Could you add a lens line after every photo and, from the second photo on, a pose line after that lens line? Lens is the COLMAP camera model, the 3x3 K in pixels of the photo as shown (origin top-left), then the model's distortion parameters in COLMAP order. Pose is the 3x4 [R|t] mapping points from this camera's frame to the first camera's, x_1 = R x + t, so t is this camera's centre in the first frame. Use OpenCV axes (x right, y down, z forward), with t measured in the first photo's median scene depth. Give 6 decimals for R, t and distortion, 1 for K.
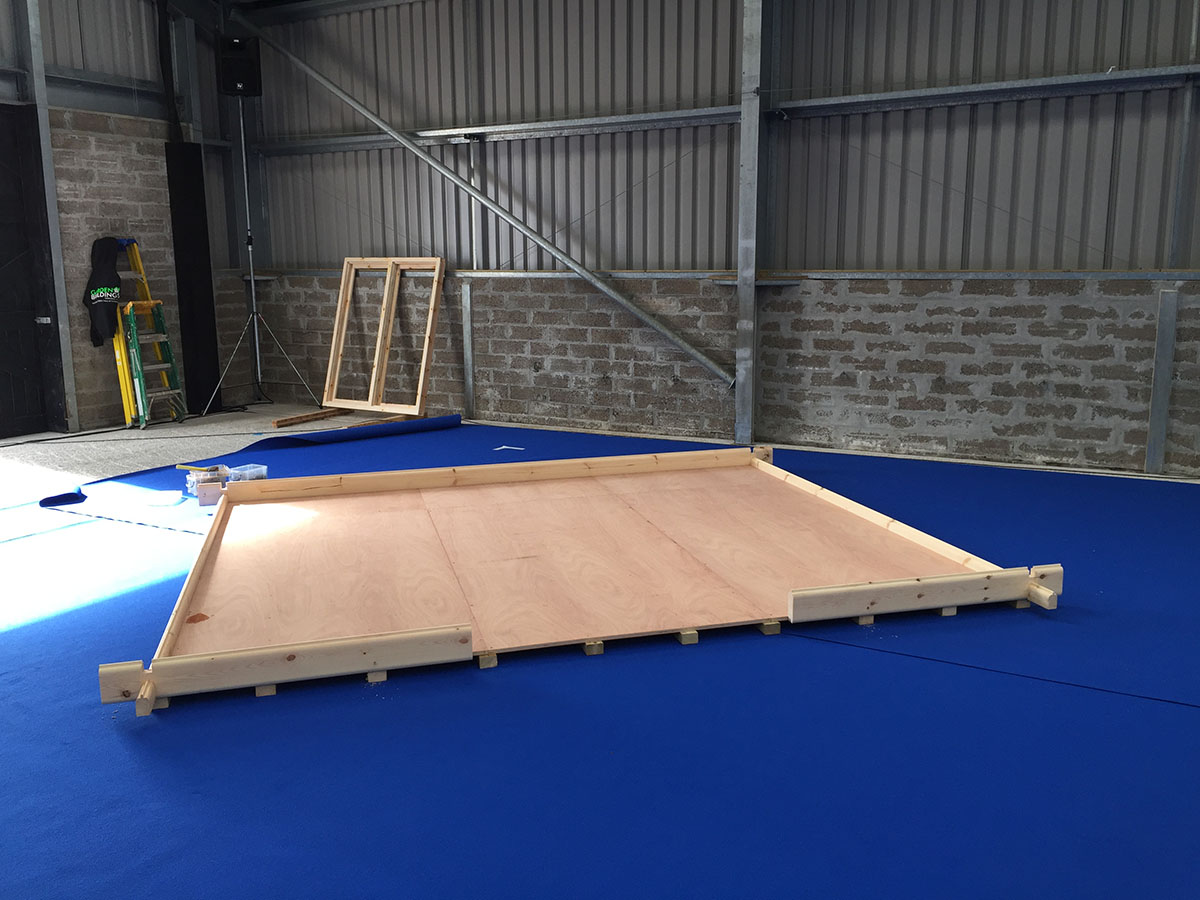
lens RADIAL K [[1026.1, 0, 599.8], [0, 1026.1, 446.5], [0, 0, 1]] dist [0.075028, -0.082942]
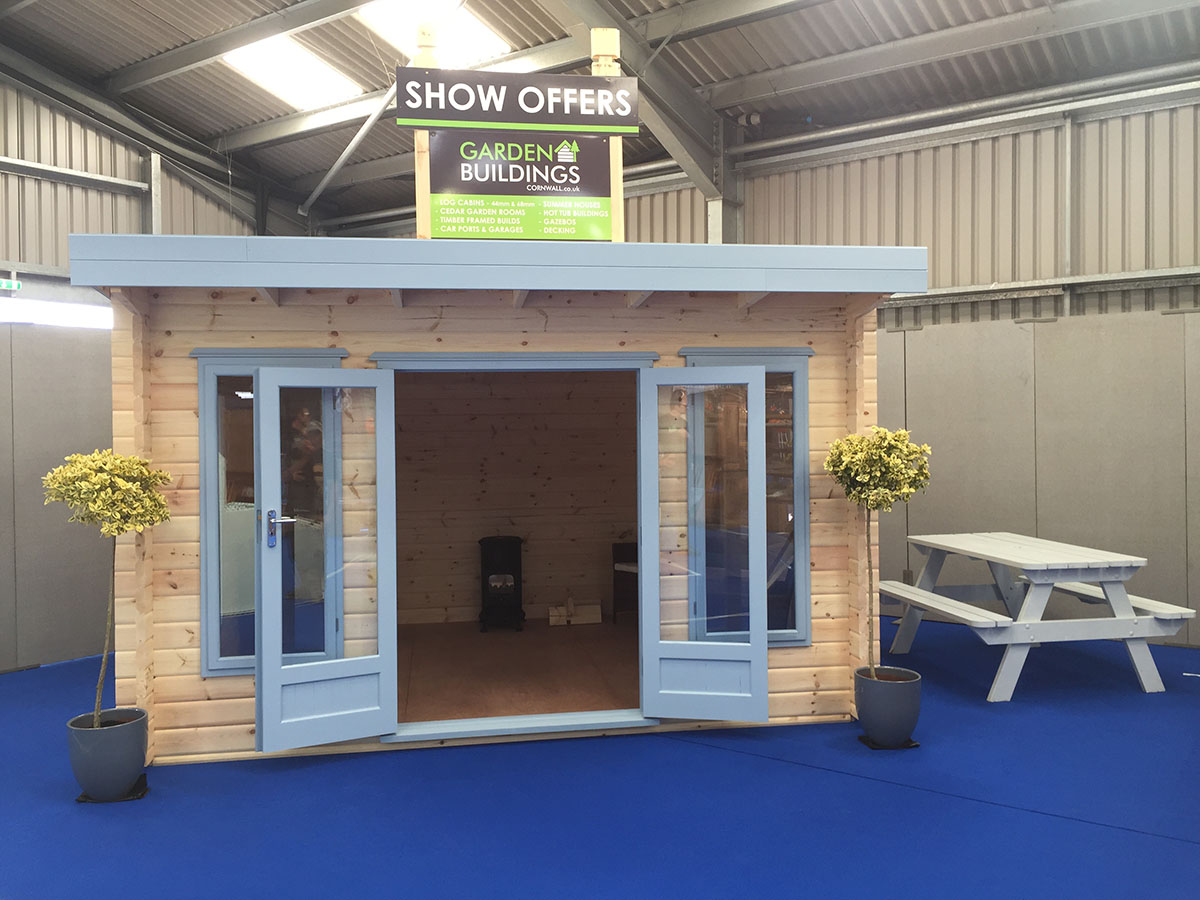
lens RADIAL K [[1026.1, 0, 589.4], [0, 1026.1, 441.0], [0, 0, 1]] dist [0.075028, -0.082942]
pose [[0.993437, 0.000877, -0.114379, 0.119020], [-0.019671, 0.986383, -0.163284, 0.016855], [0.112678, 0.164463, 0.979926, -0.141270]]
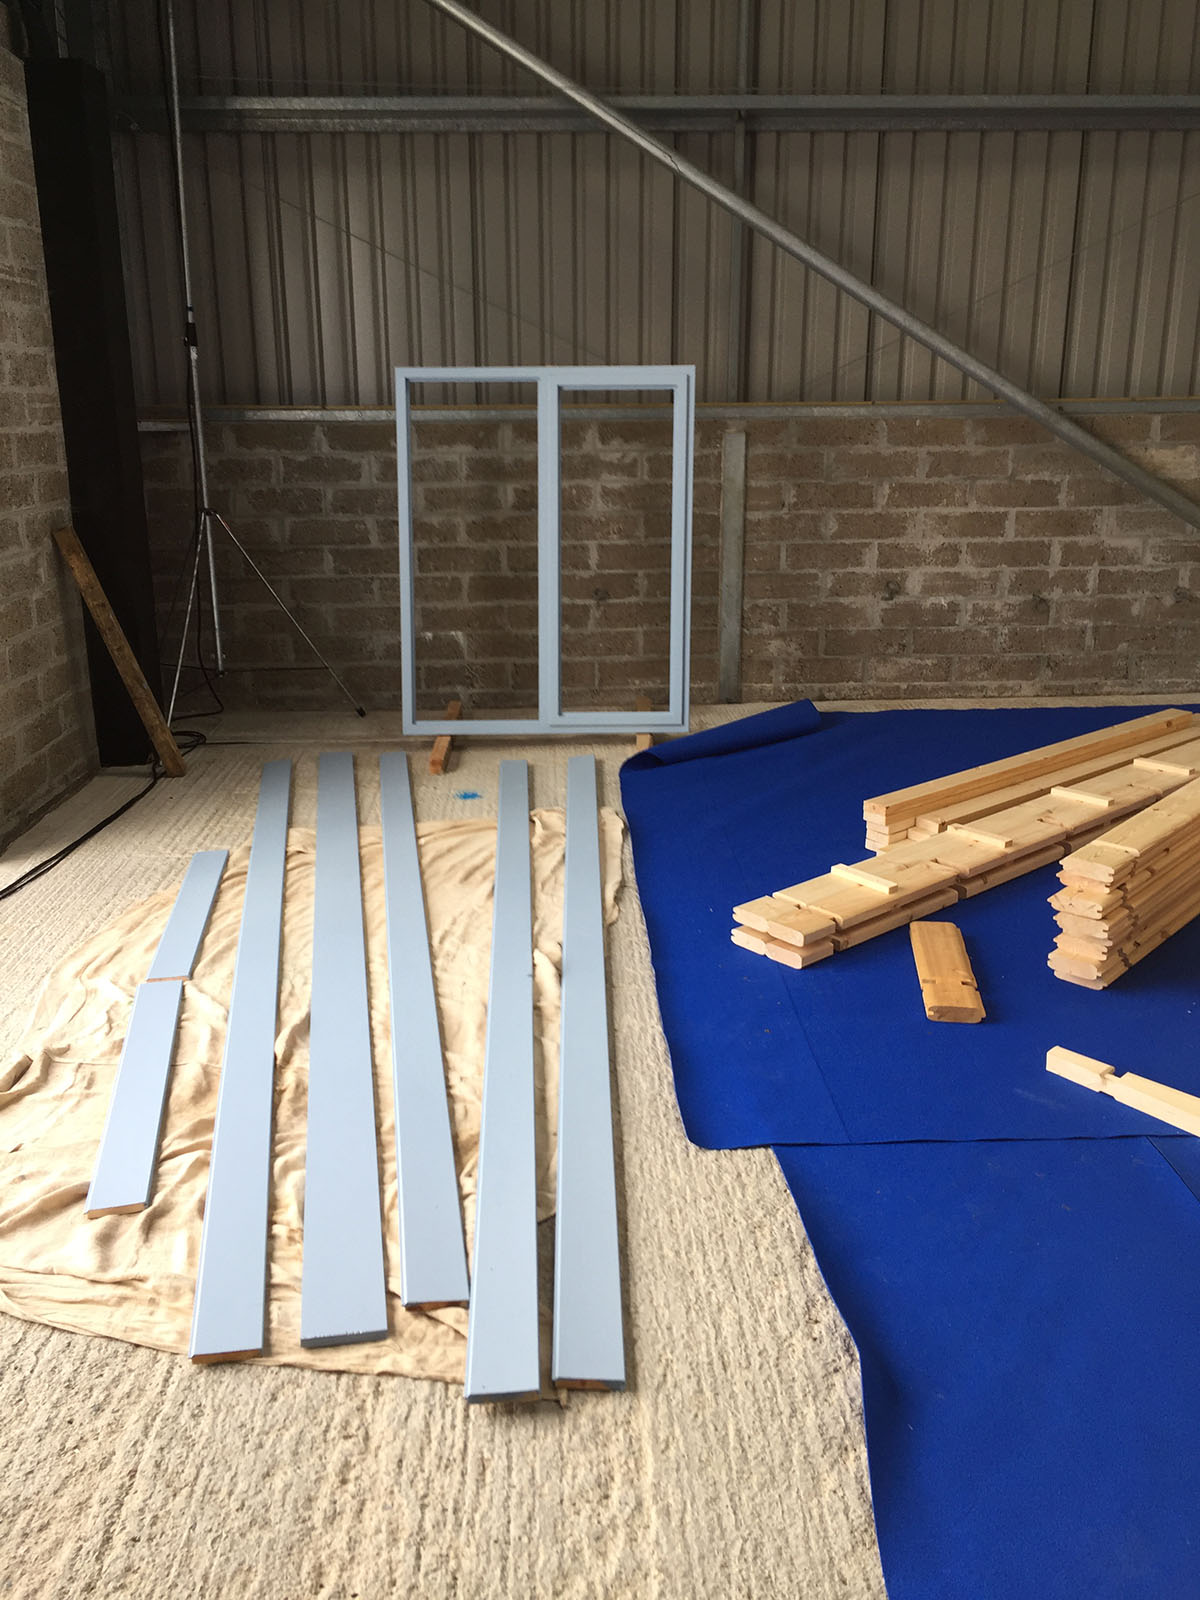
lens RADIAL K [[1368.2, 0, 592.5], [0, 1368.2, 794.4], [0, 0, 1]] dist [0.075028, -0.082942]
pose [[0.849953, -0.146626, 0.506044, -0.580095], [0.097199, 0.987646, 0.122915, -0.078213], [-0.517814, -0.055285, 0.853705, 0.487896]]
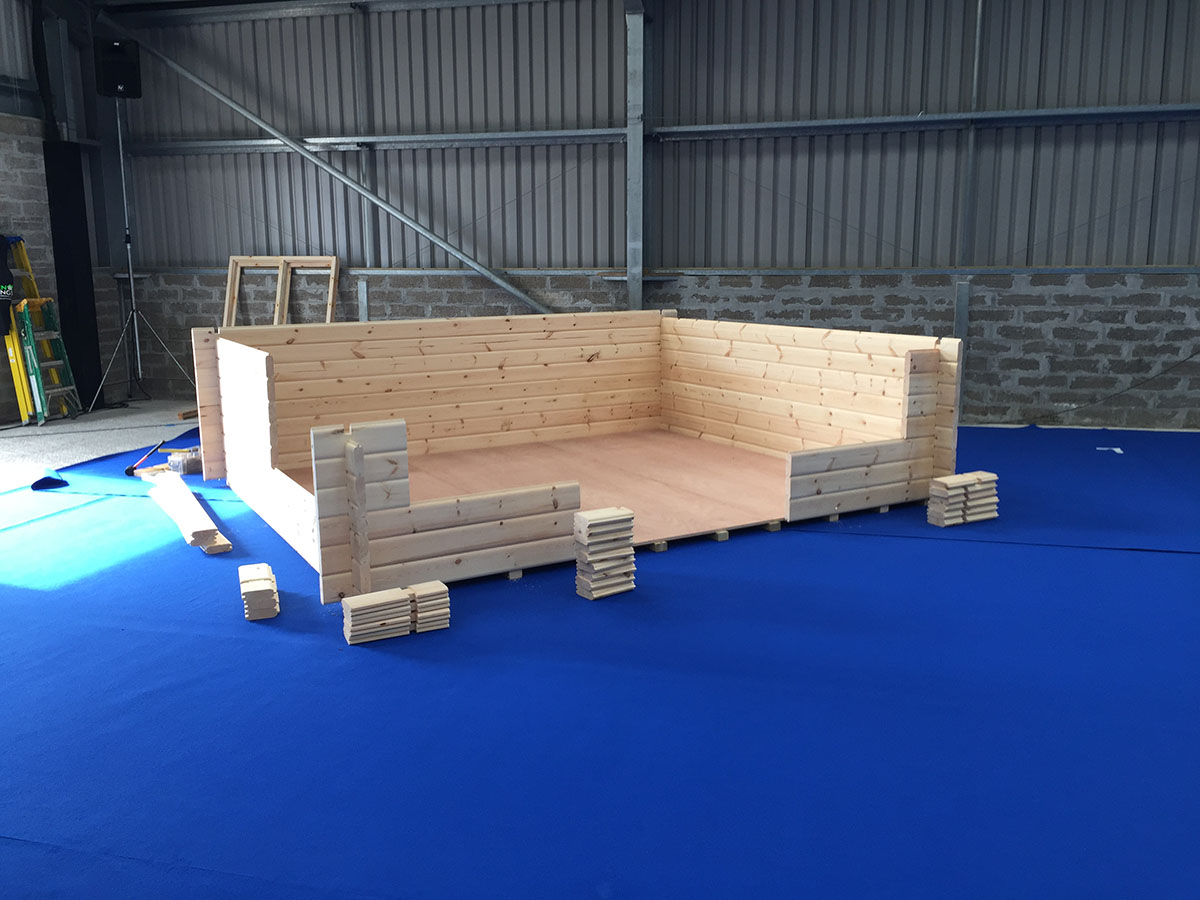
lens RADIAL K [[1026.1, 0, 602.9], [0, 1026.1, 442.0], [0, 0, 1]] dist [0.075028, -0.082942]
pose [[0.965750, -0.042328, 0.255998, -0.179834], [0.044787, 0.998989, -0.003782, 0.027801], [-0.255579, 0.015118, 0.966670, -0.113956]]
